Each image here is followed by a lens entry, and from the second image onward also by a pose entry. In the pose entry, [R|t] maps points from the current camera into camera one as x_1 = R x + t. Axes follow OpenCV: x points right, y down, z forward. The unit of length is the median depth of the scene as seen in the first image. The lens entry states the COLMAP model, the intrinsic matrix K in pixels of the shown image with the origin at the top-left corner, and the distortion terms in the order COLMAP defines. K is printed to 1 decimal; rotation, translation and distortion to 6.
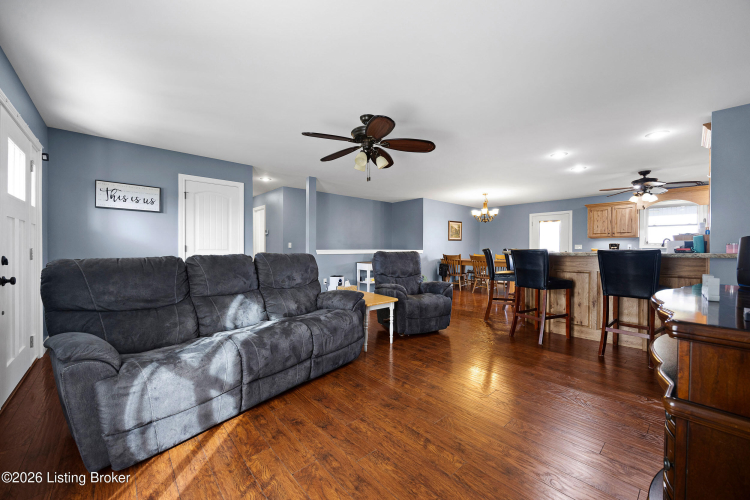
lens RADIAL K [[293.7, 0, 375.0], [0, 293.7, 250.0], [0, 0, 1]] dist [-0.001150, 0.000120]
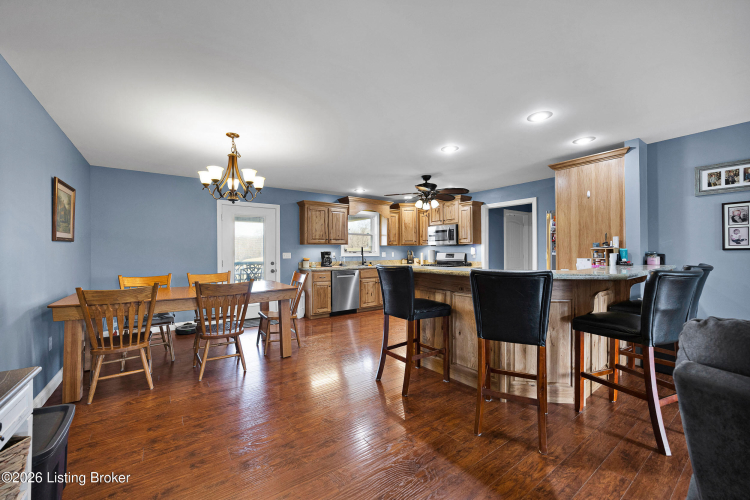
lens RADIAL K [[293.7, 0, 375.0], [0, 293.7, 250.0], [0, 0, 1]] dist [-0.001150, 0.000120]
pose [[0.132398, 0.001891, 0.991195, -0.019868], [0.005538, 0.999981, -0.002648, -0.039279], [-0.991181, 0.005840, 0.132385, 1.246848]]
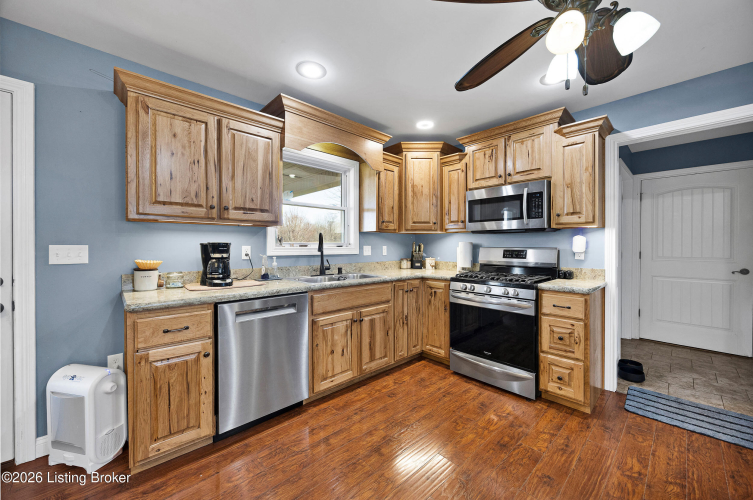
lens RADIAL K [[290.1, 0, 379.3], [0, 290.1, 246.7], [0, 0, 1]] dist [-0.000358, 0.000018]
pose [[0.006162, -0.007190, 0.999955, 0.854807], [-0.002718, 0.999970, 0.007207, -0.034178], [-0.999977, -0.002762, 0.006142, 1.382777]]
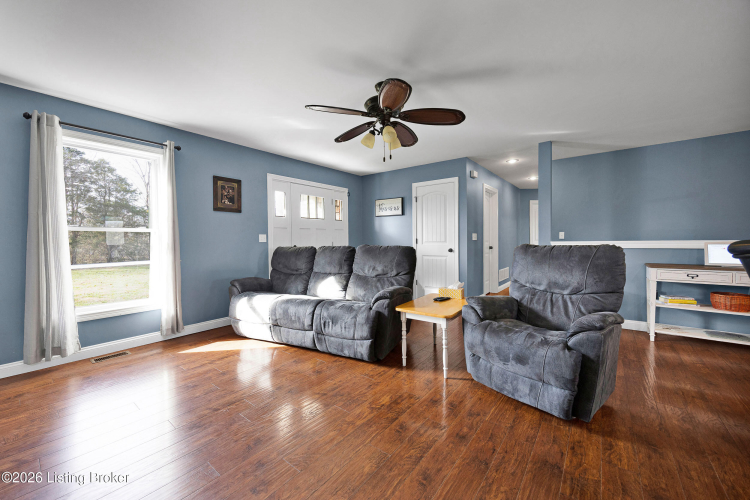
lens RADIAL K [[297.9, 0, 375.1], [0, 297.9, 241.0], [0, 0, 1]] dist [-0.001895, -0.000017]
pose [[0.161162, 0.003421, -0.986922, 0.595695], [0.008213, 0.999955, 0.004808, -0.010689], [0.986894, -0.008880, 0.161126, 0.590243]]
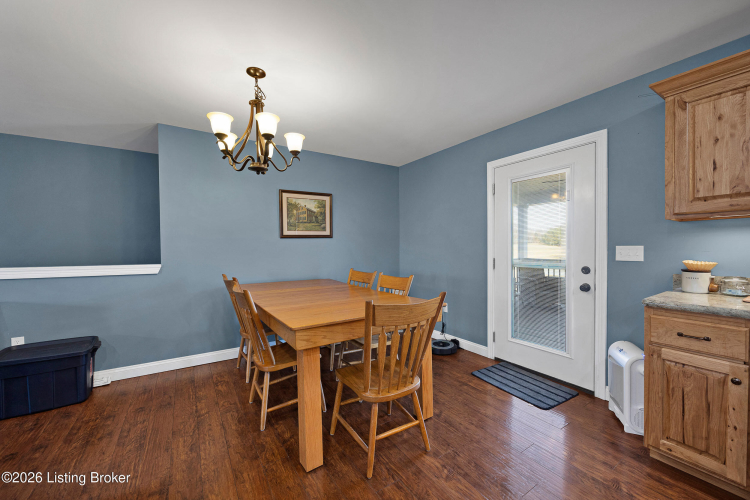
lens RADIAL K [[293.7, 0, 375.0], [0, 293.7, 250.0], [0, 0, 1]] dist [-0.001150, 0.000120]
pose [[0.983476, -0.008827, -0.180826, 0.917686], [0.010342, 0.999919, 0.007434, -0.033560], [0.180745, -0.009181, 0.983487, 1.237938]]
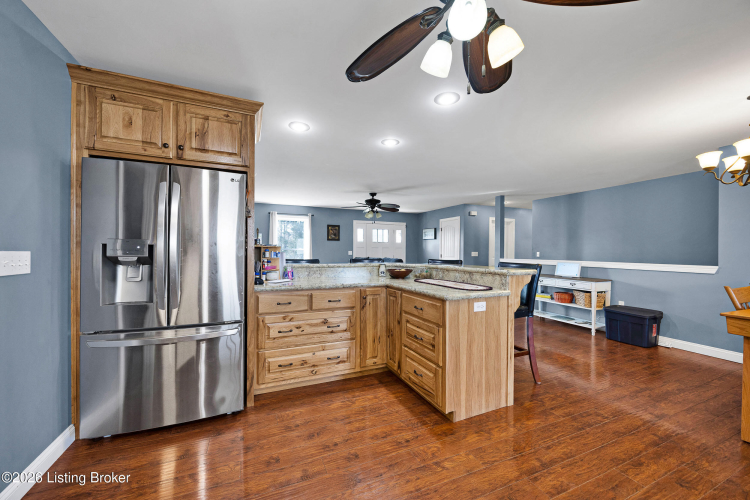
lens RADIAL K [[293.7, 0, 375.0], [0, 293.7, 250.0], [0, 0, 1]] dist [-0.001150, 0.000120]
pose [[-0.332779, -0.004492, -0.942994, 1.361969], [-0.007185, 0.999972, -0.002227, -0.036460], [0.942978, 0.006035, -0.332801, 1.202939]]
